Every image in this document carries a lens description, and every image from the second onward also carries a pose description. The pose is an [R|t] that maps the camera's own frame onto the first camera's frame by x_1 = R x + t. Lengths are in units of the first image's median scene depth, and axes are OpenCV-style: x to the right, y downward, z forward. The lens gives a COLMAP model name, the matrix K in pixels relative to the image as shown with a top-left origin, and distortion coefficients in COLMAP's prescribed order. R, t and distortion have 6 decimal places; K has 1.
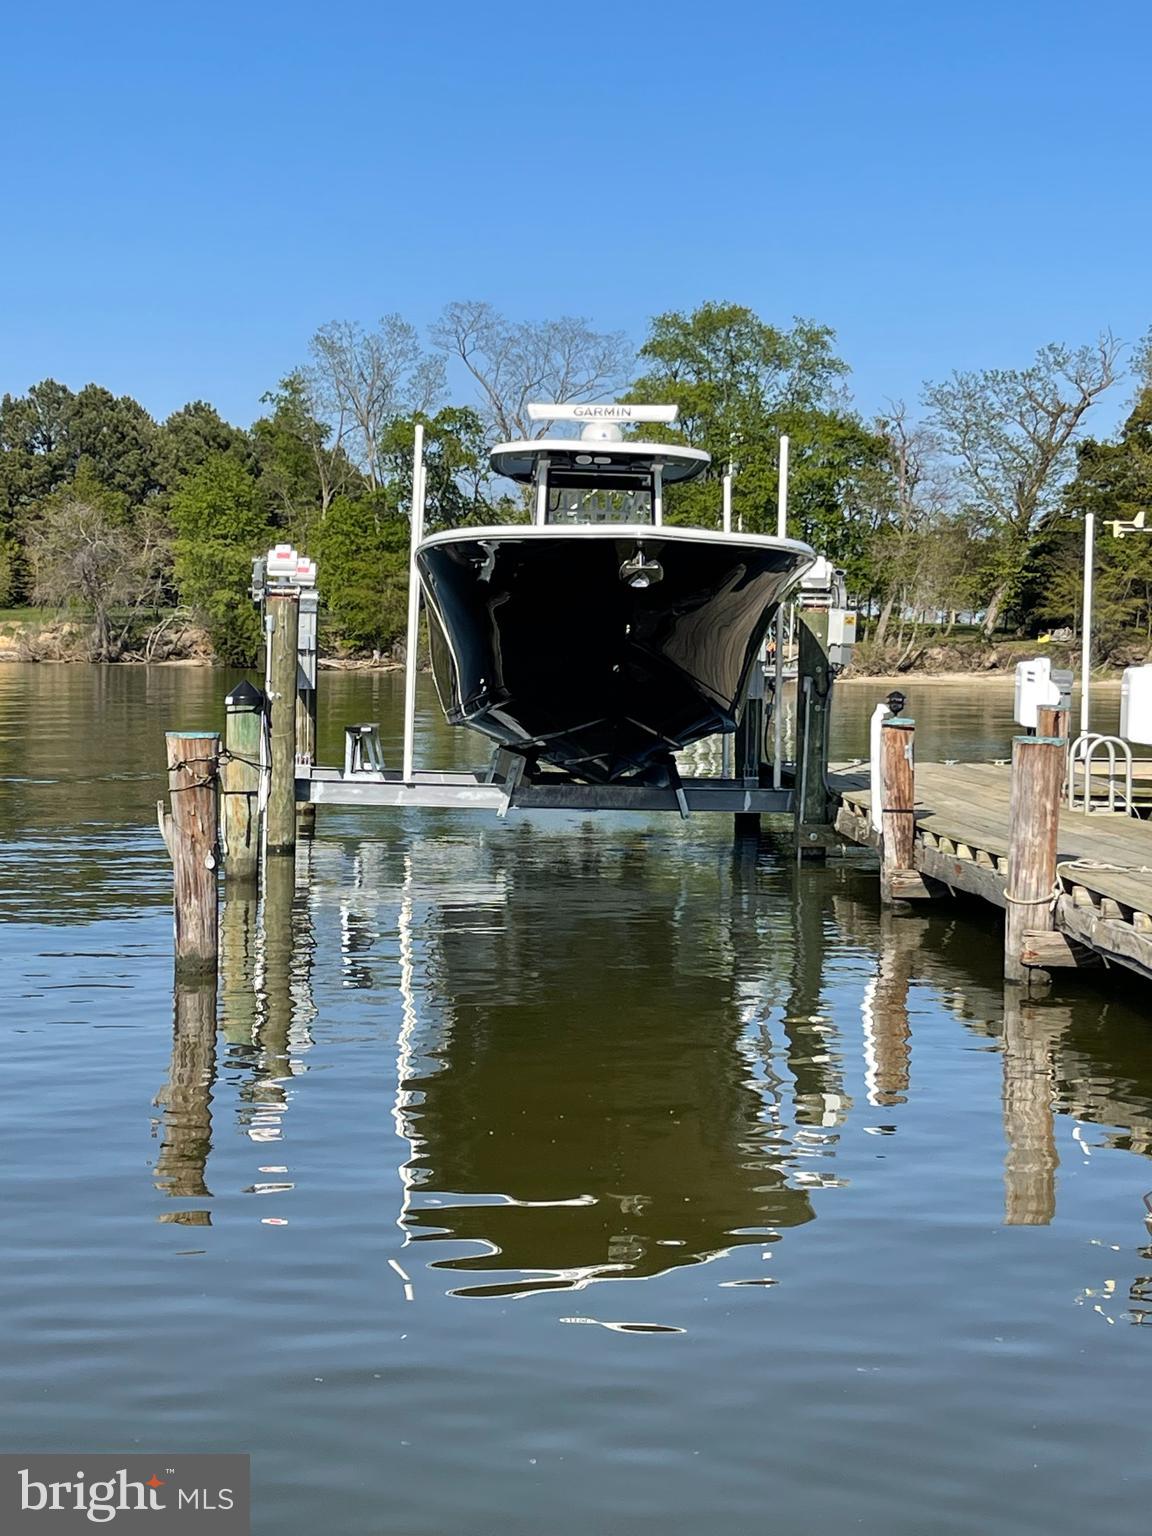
lens RADIAL K [[2664.1, 0, 576.5], [0, 2664.1, 768.6], [0, 0, 1]] dist [0.072584, 0.000000]
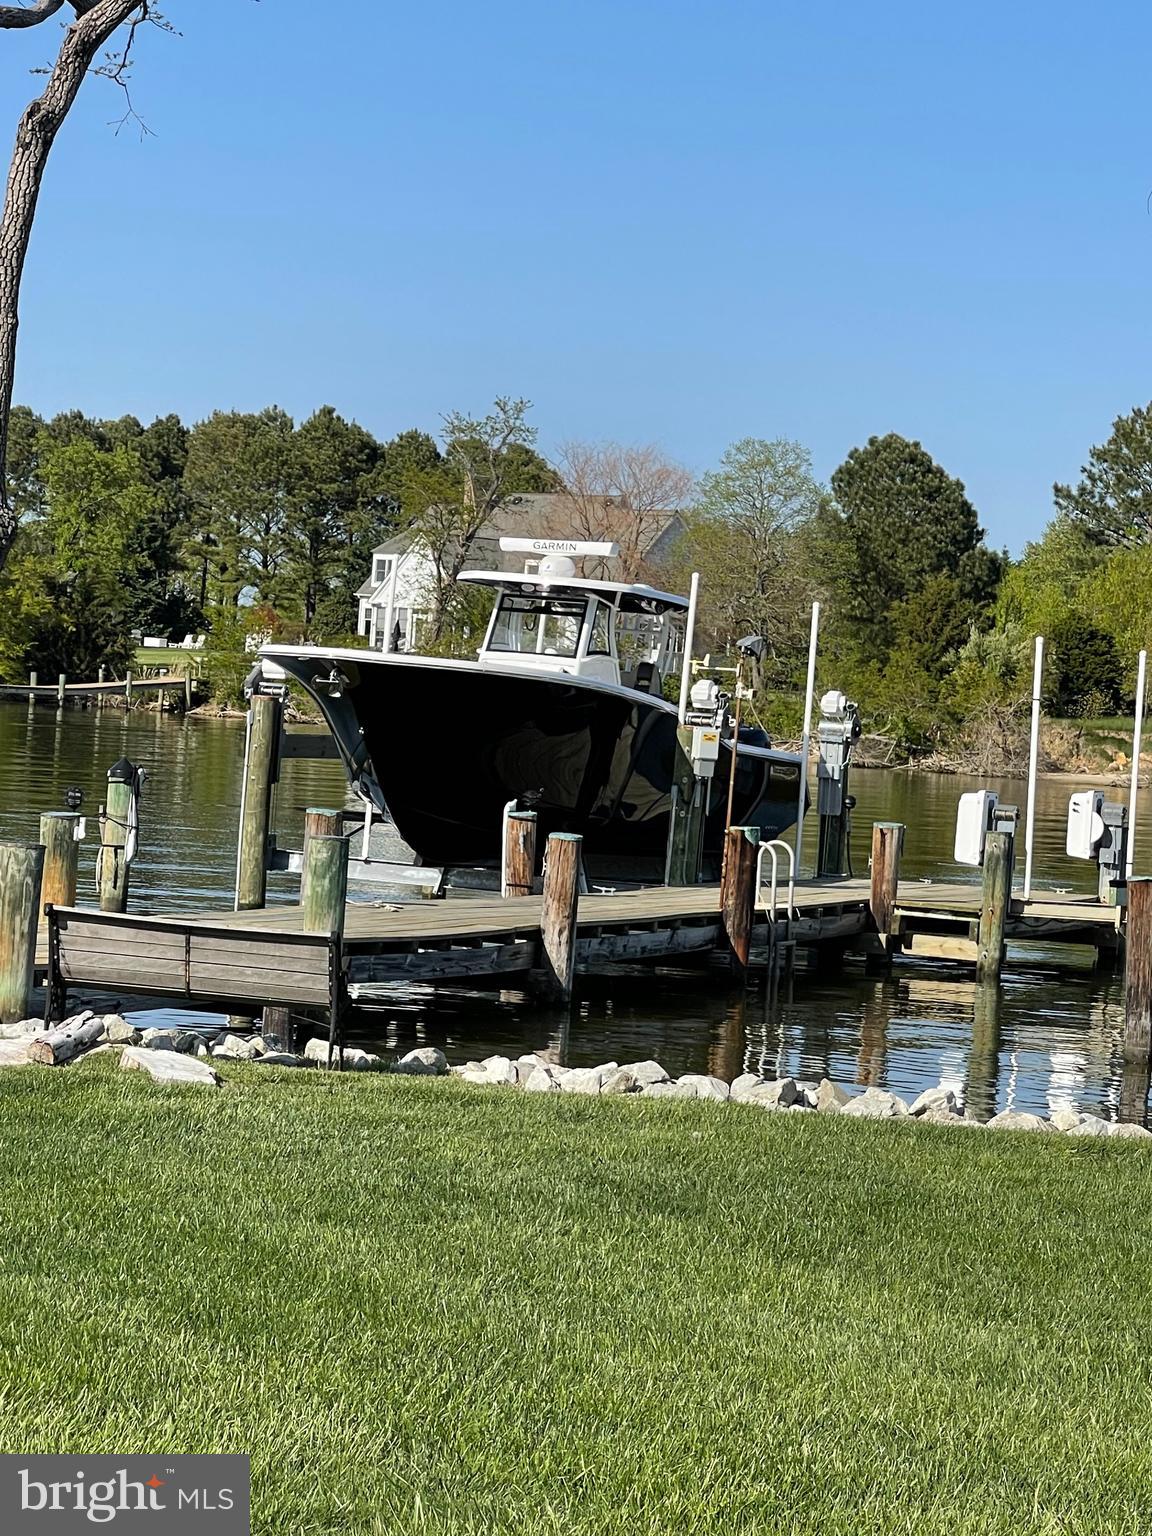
lens RADIAL K [[4169.5, 0, 575.8], [0, 4169.5, 767.5], [0, 0, 1]] dist [0.099031, 0.000000]
pose [[0.902772, 0.049485, -0.427263, 0.801371], [-0.069905, 0.997033, -0.032229, 0.017702], [0.424400, 0.058963, 0.903553, -0.613682]]
